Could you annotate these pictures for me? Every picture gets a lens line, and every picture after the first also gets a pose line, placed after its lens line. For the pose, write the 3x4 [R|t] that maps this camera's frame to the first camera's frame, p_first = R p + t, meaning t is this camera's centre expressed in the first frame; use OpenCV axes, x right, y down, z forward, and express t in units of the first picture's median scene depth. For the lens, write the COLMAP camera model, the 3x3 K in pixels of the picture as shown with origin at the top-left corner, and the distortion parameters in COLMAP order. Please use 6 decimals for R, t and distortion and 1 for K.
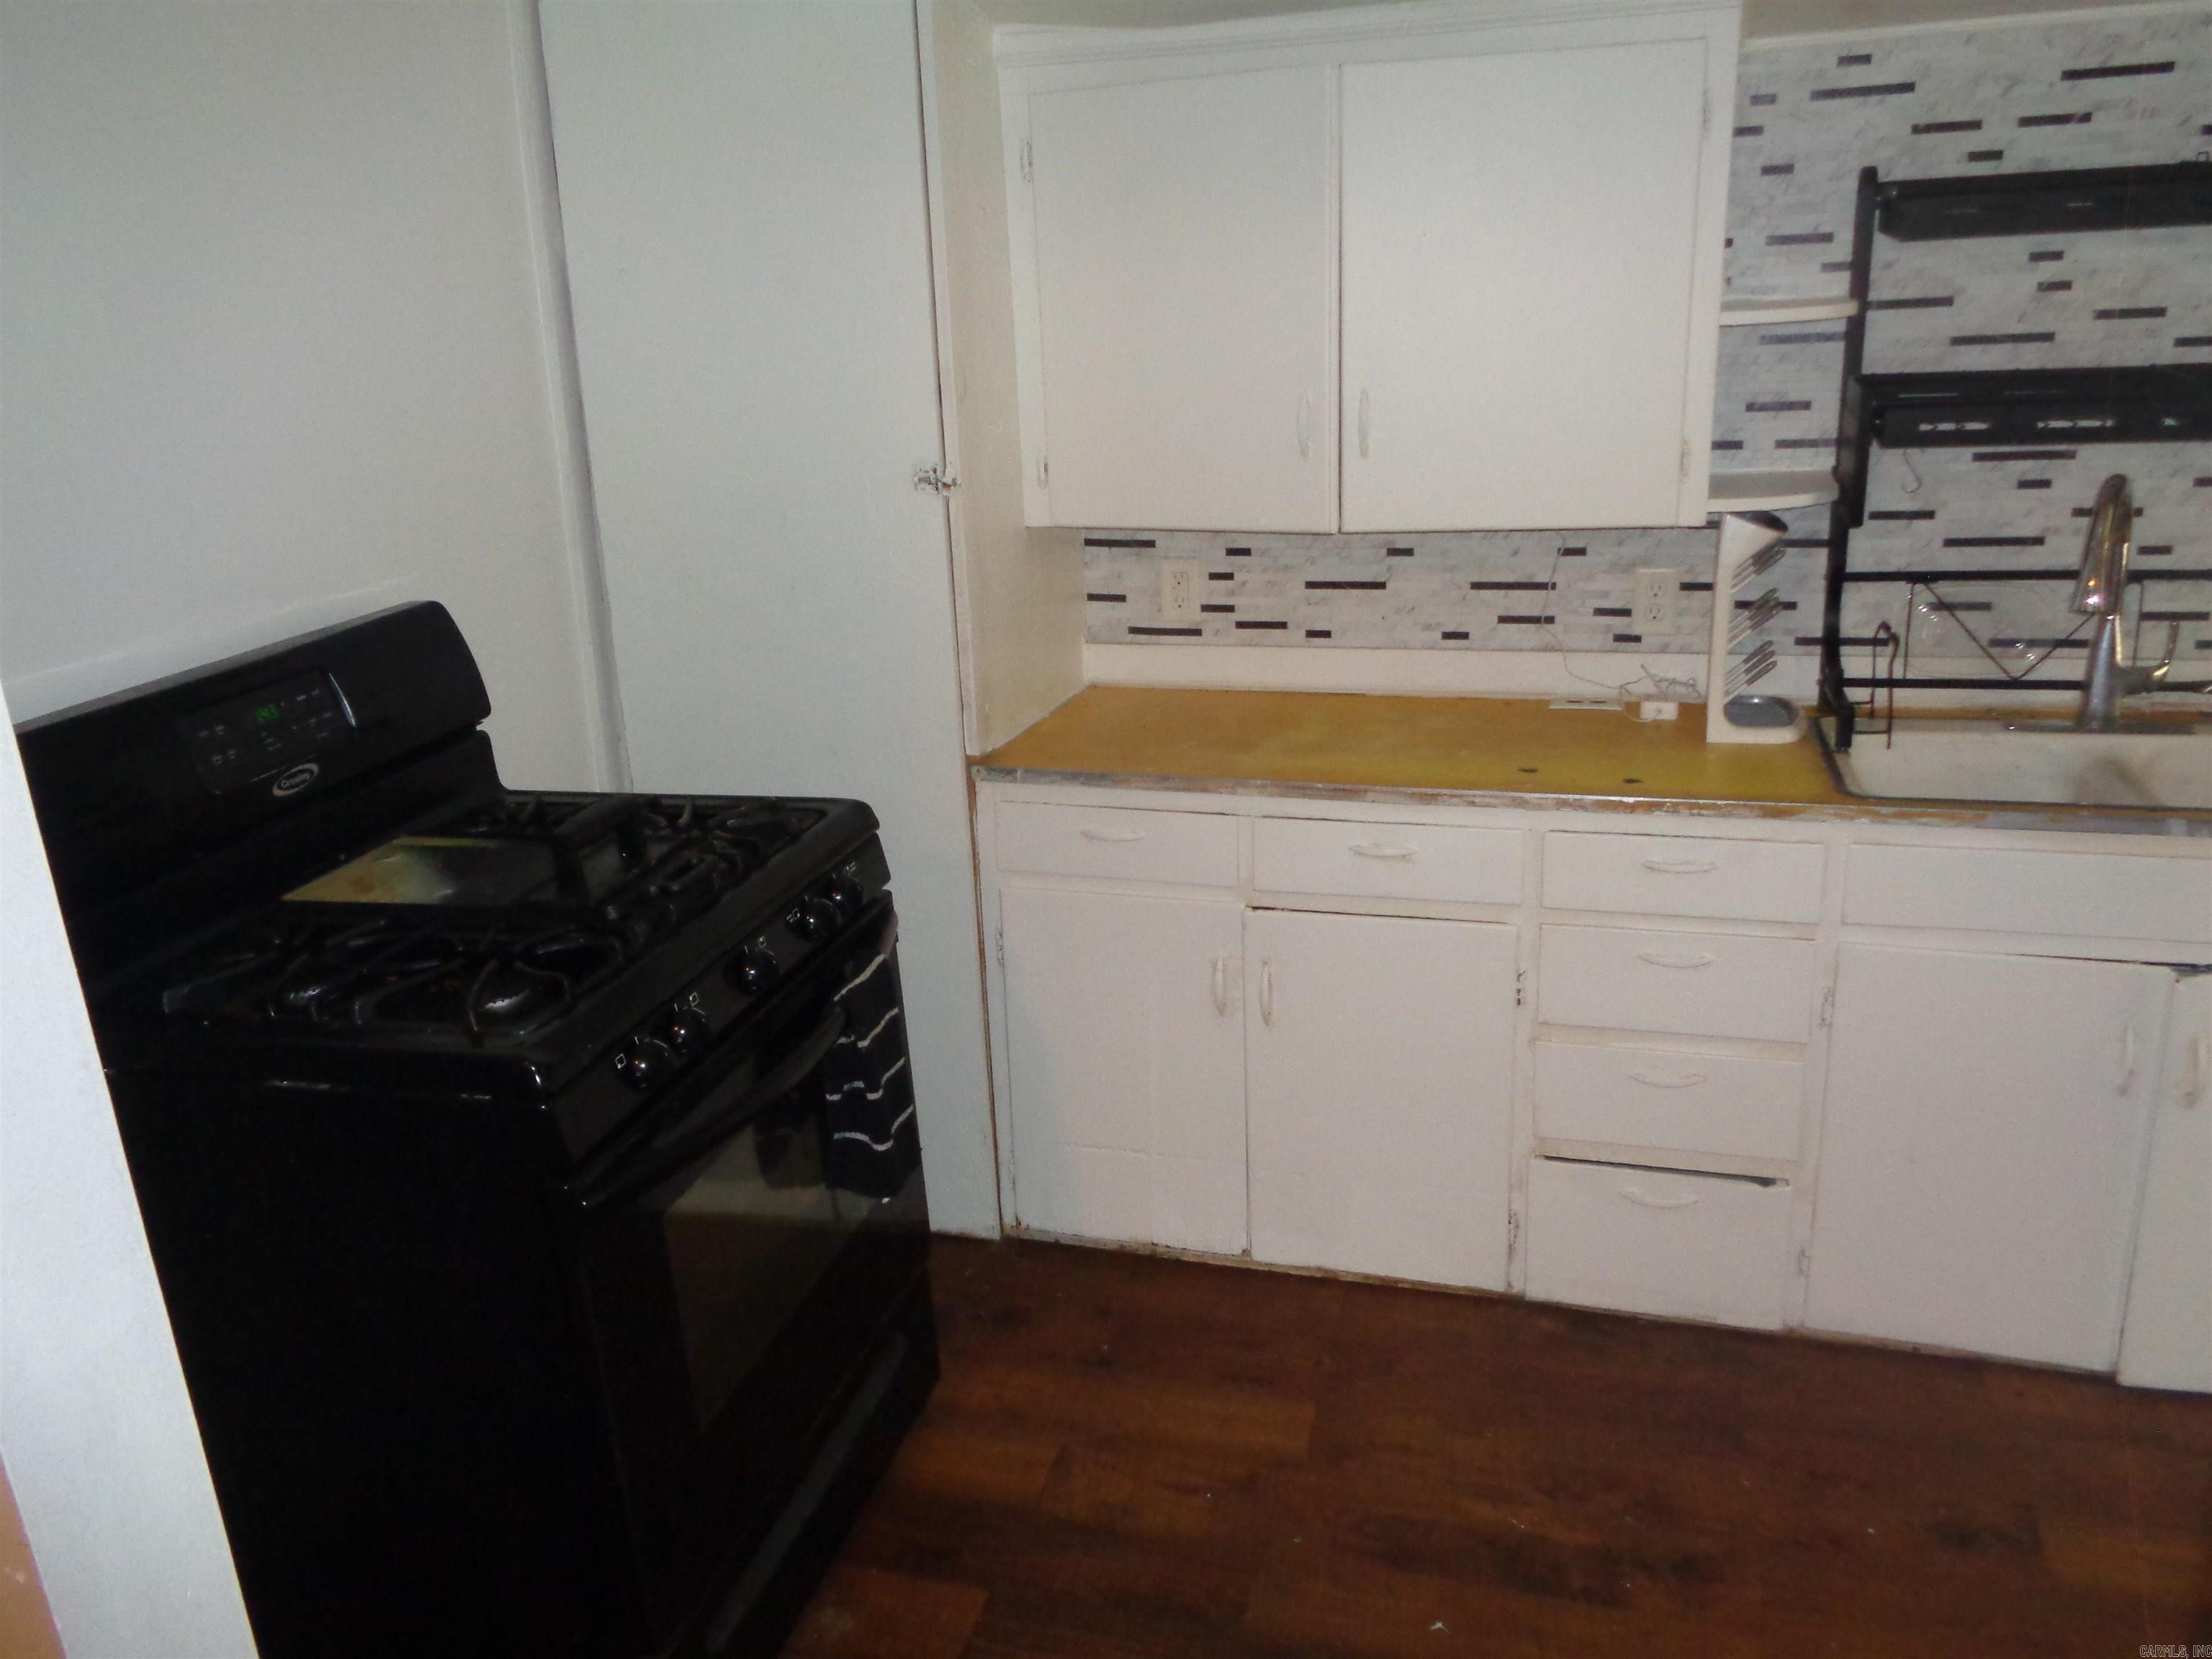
lens RADIAL K [[1648.8, 0, 1114.5], [0, 1648.8, 845.7], [0, 0, 1]] dist [0.001840, -0.012341]
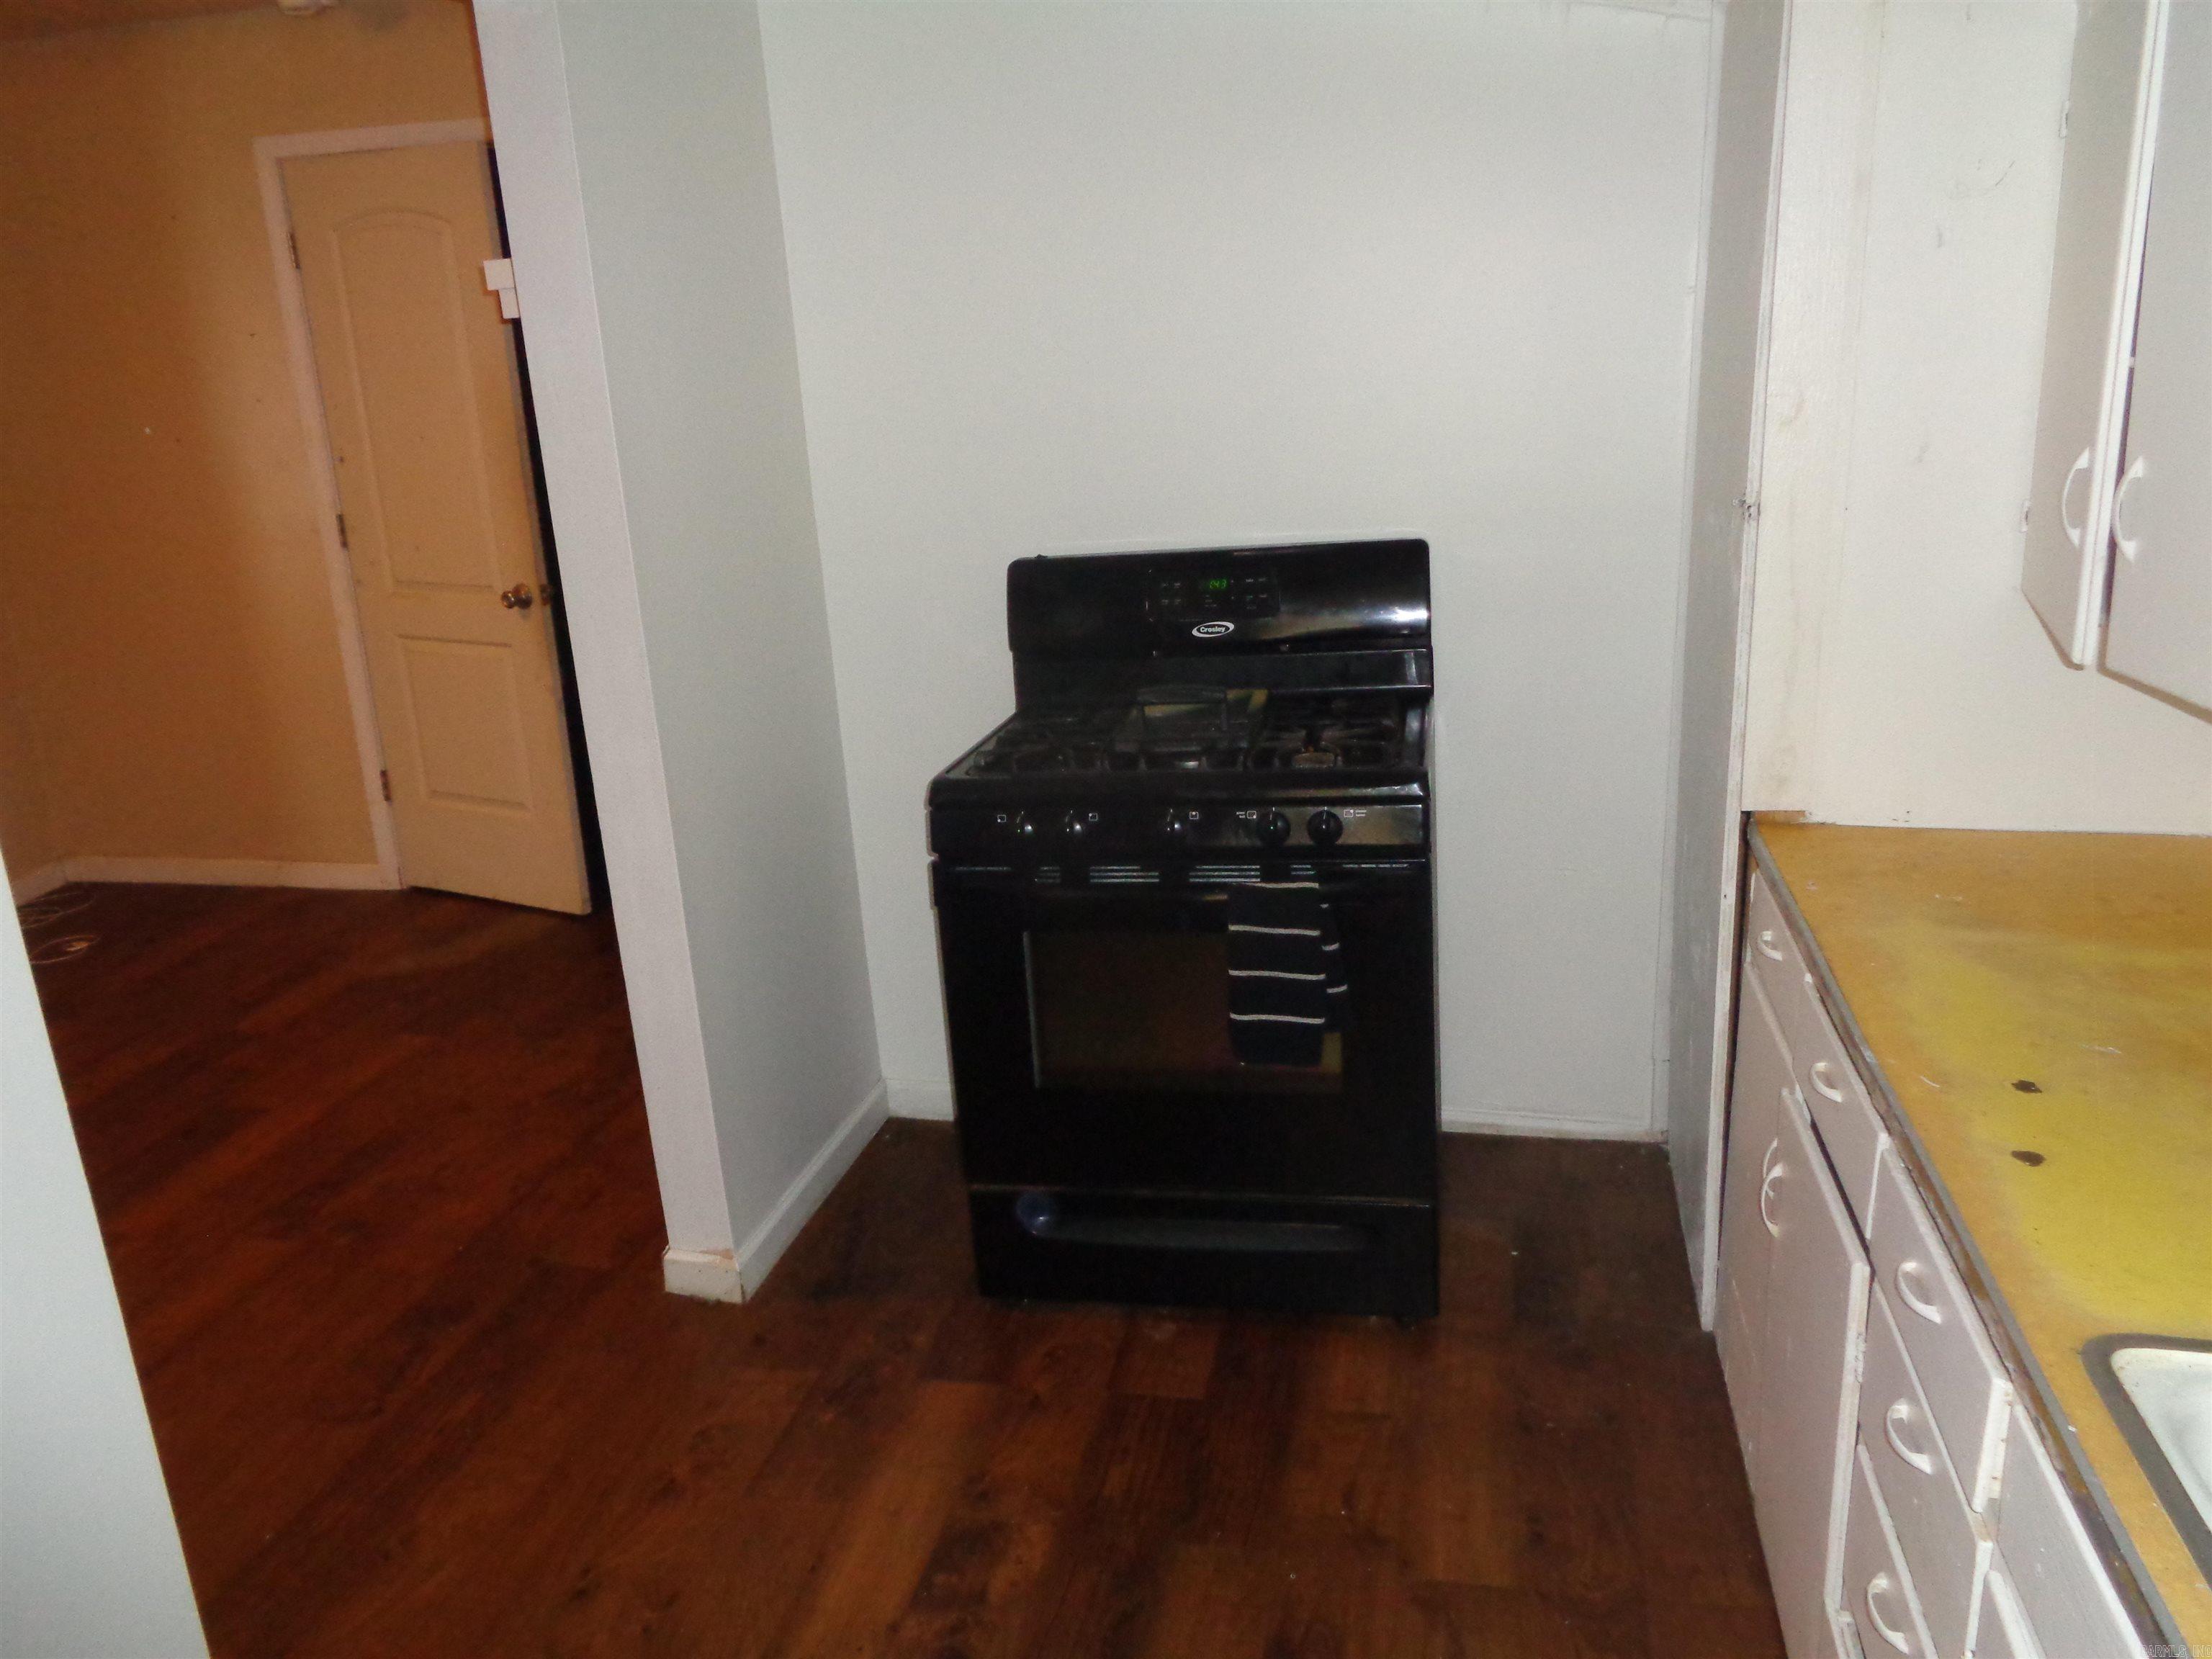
lens RADIAL K [[1648.8, 0, 1114.5], [0, 1648.8, 845.7], [0, 0, 1]] dist [0.001840, -0.012341]
pose [[0.097942, 0.327946, -0.939606, 0.875887], [-0.287220, 0.913284, 0.288820, -0.238005], [0.952844, 0.241586, 0.183642, 0.588244]]
